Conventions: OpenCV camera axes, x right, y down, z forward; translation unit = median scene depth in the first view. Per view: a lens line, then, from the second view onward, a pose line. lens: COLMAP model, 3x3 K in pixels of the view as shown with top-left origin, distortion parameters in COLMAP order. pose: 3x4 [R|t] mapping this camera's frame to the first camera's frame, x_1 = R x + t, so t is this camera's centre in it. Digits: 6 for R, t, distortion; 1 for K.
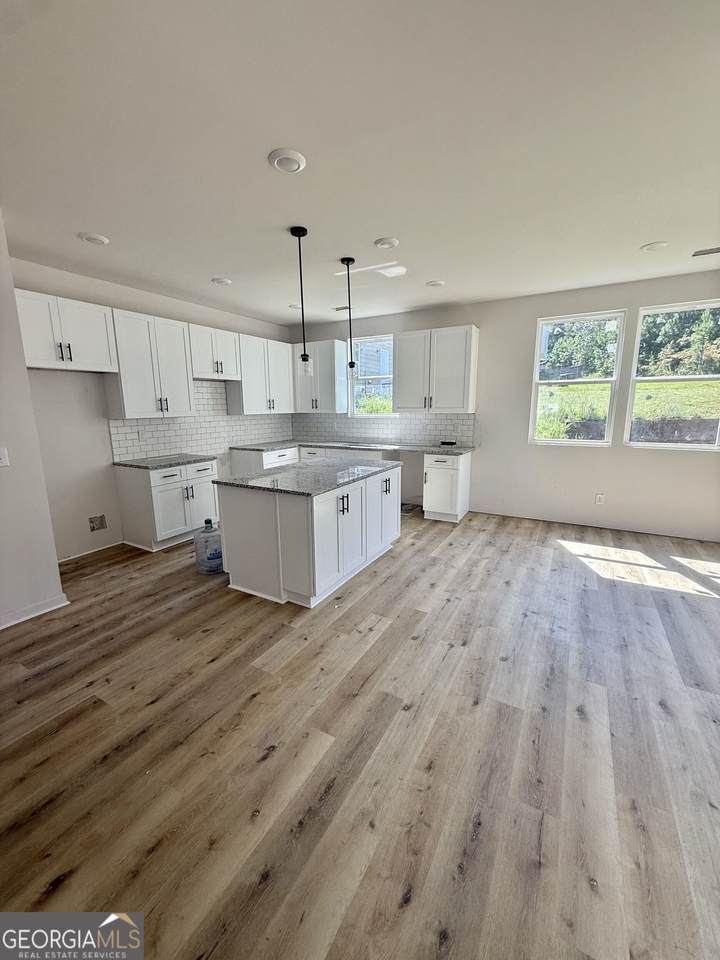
lens RADIAL K [[382.9, 0, 360.5], [0, 382.9, 479.9], [0, 0, 1]] dist [-0.002028, 0.000011]
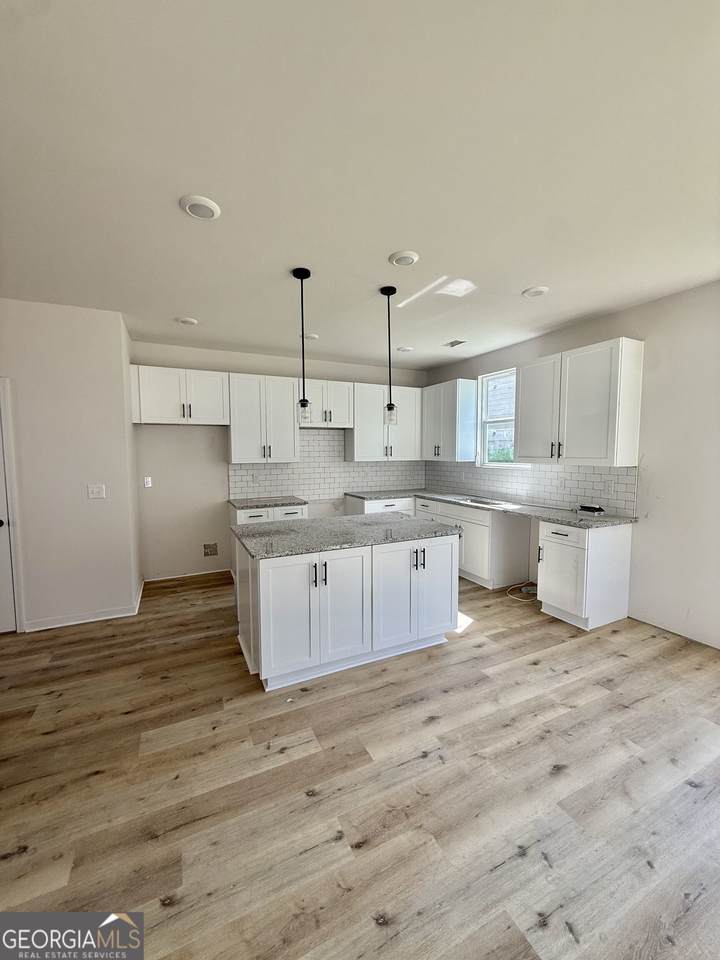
lens RADIAL K [[382.9, 0, 359.3], [0, 382.9, 478.9], [0, 0, 1]] dist [-0.002028, 0.000011]
pose [[0.822515, 0.046602, -0.566831, 0.387996], [-0.112041, 0.990384, -0.081155, -0.065583], [0.557599, 0.130259, 0.819827, 0.280669]]
